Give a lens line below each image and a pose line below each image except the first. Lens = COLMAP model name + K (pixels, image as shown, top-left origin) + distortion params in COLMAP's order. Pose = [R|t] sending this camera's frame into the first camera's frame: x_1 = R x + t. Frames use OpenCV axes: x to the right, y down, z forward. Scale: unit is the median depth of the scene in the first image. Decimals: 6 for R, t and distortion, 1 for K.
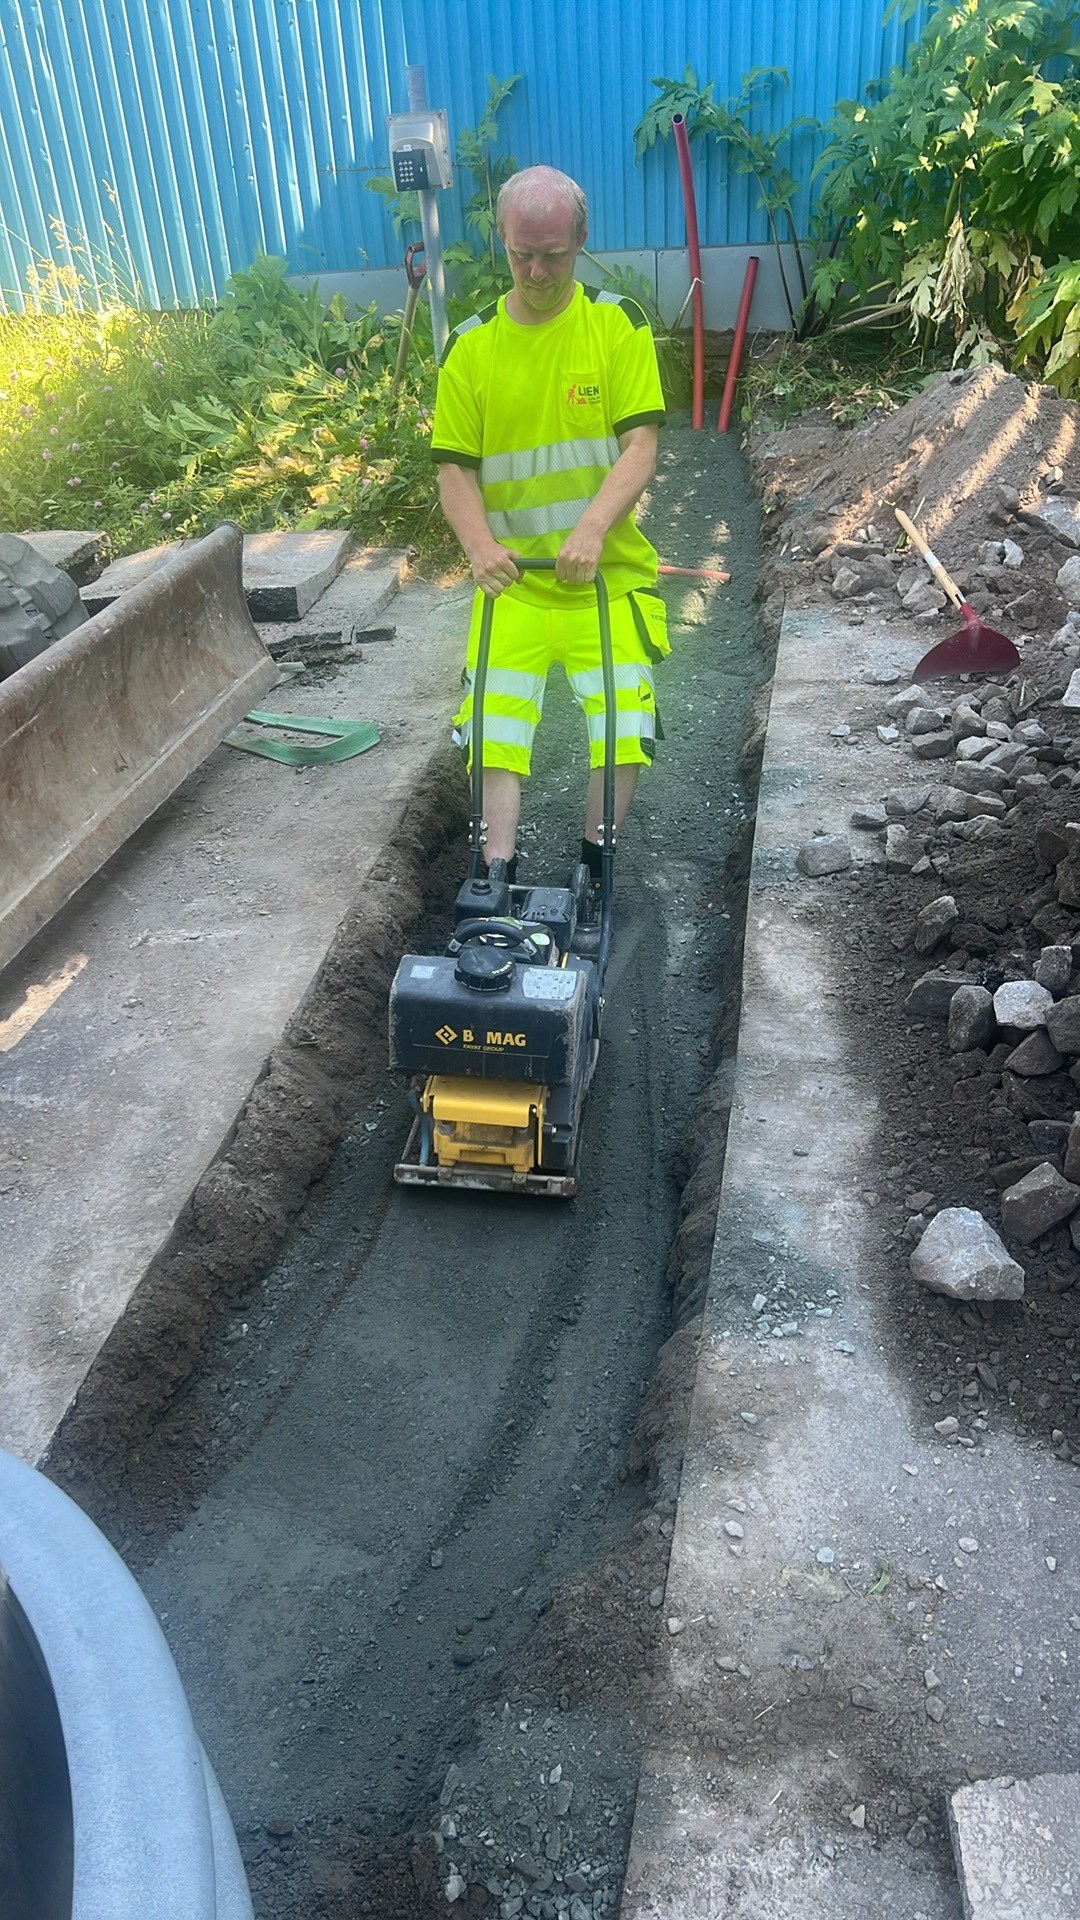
lens RADIAL K [[1367.8, 0, 540.0], [0, 1367.8, 960.0], [0, 0, 1]] dist [0.002500, -0.008856]
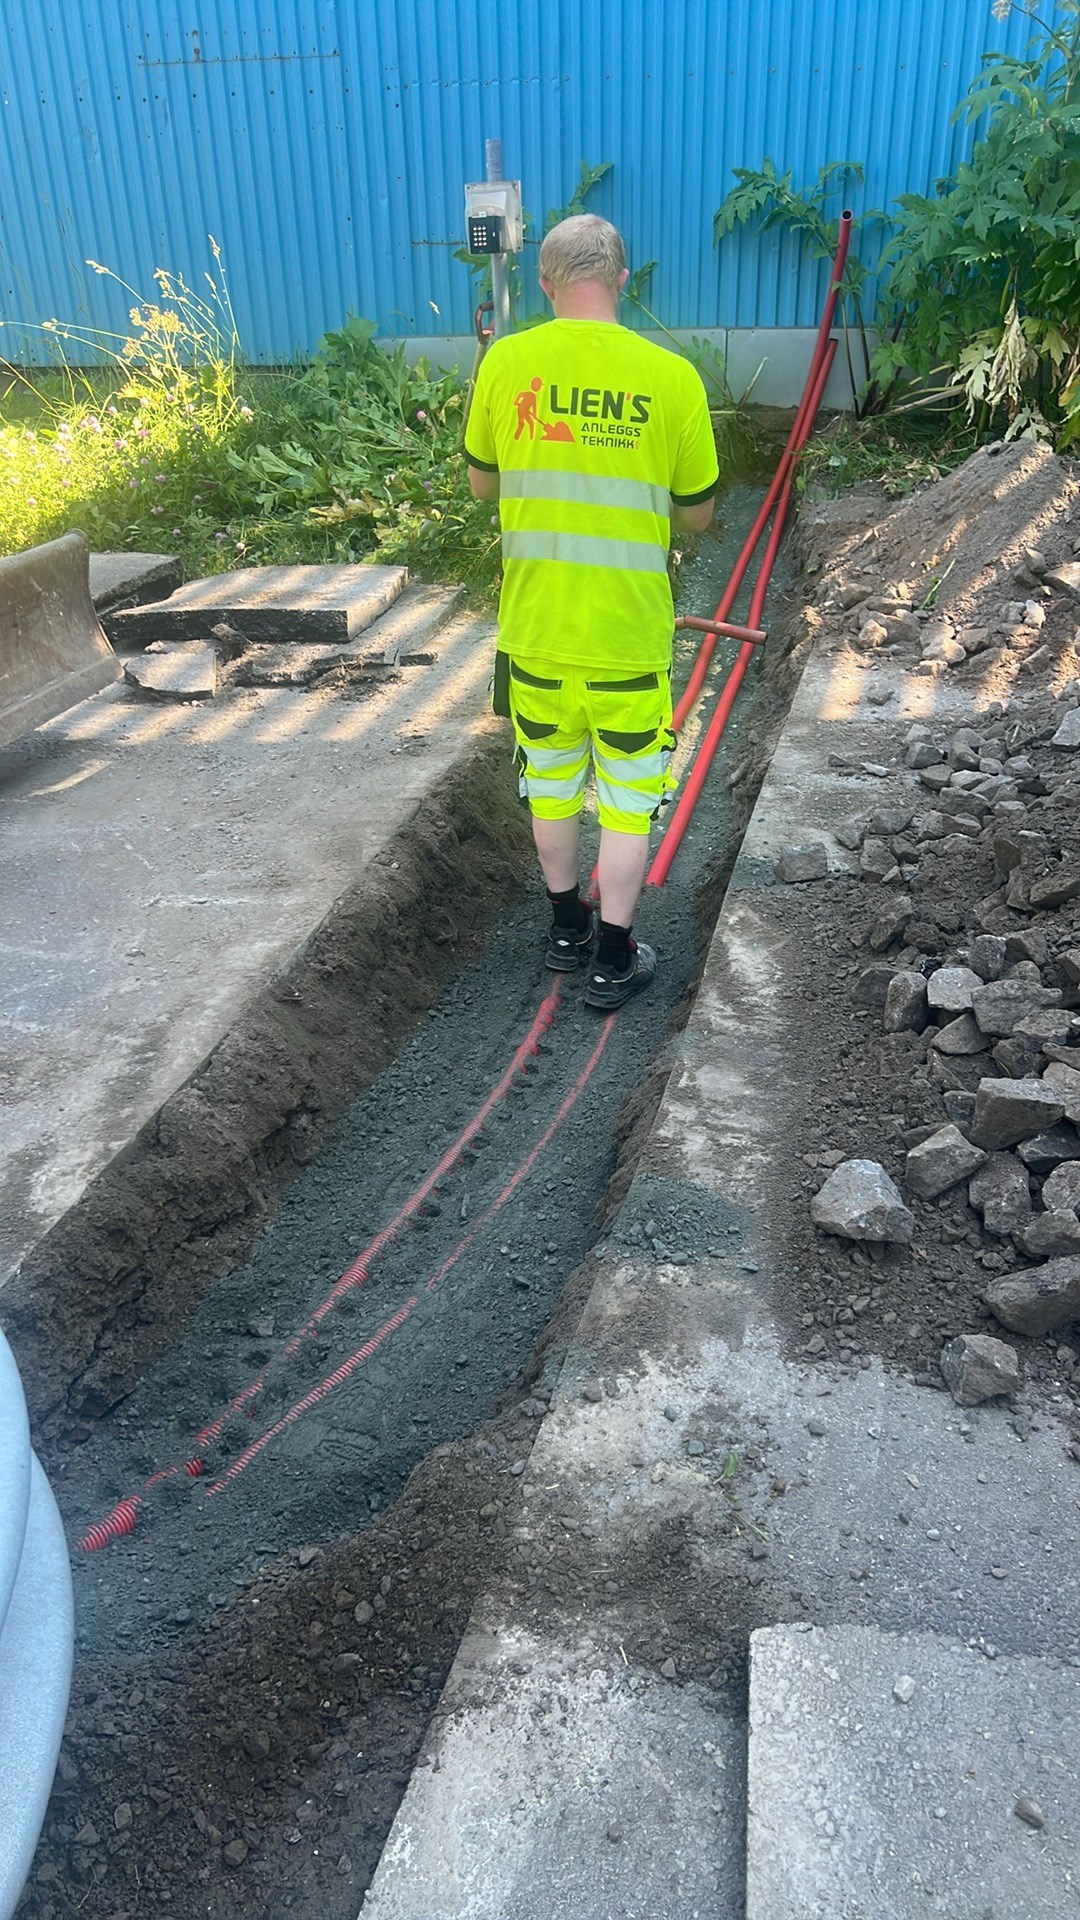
lens RADIAL K [[1367.8, 0, 540.0], [0, 1367.8, 960.0], [0, 0, 1]] dist [0.002500, -0.008856]
pose [[0.996150, 0.068563, -0.054624, 0.050483], [-0.071698, 0.995759, -0.057657, 0.050564], [0.050439, 0.061351, 0.996841, -0.031859]]
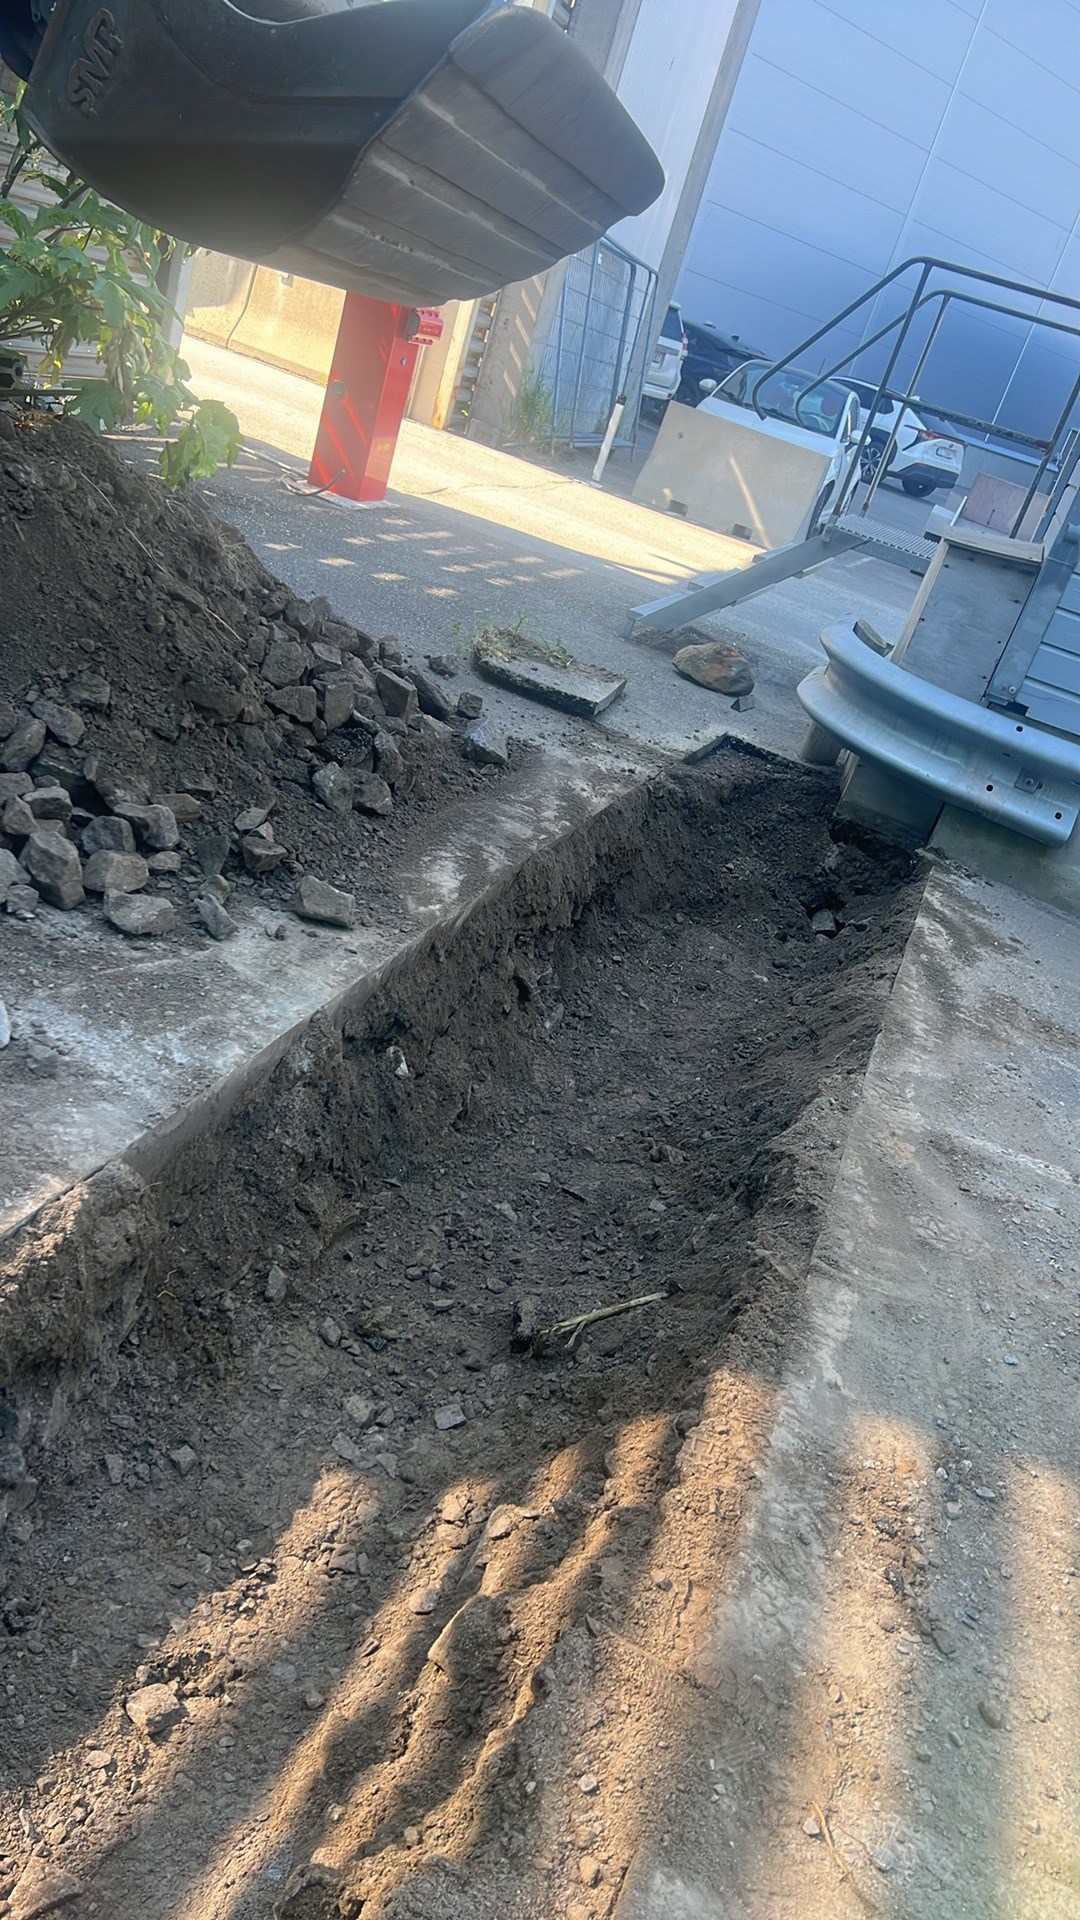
lens RADIAL K [[1367.8, 0, 540.0], [0, 1367.8, 960.0], [0, 0, 1]] dist [0.002500, -0.008856]
pose [[-0.956102, -0.283661, 0.073518, 0.006936], [-0.096133, 0.540631, 0.835749, -0.553577], [-0.276815, 0.791994, -0.544167, 1.036564]]
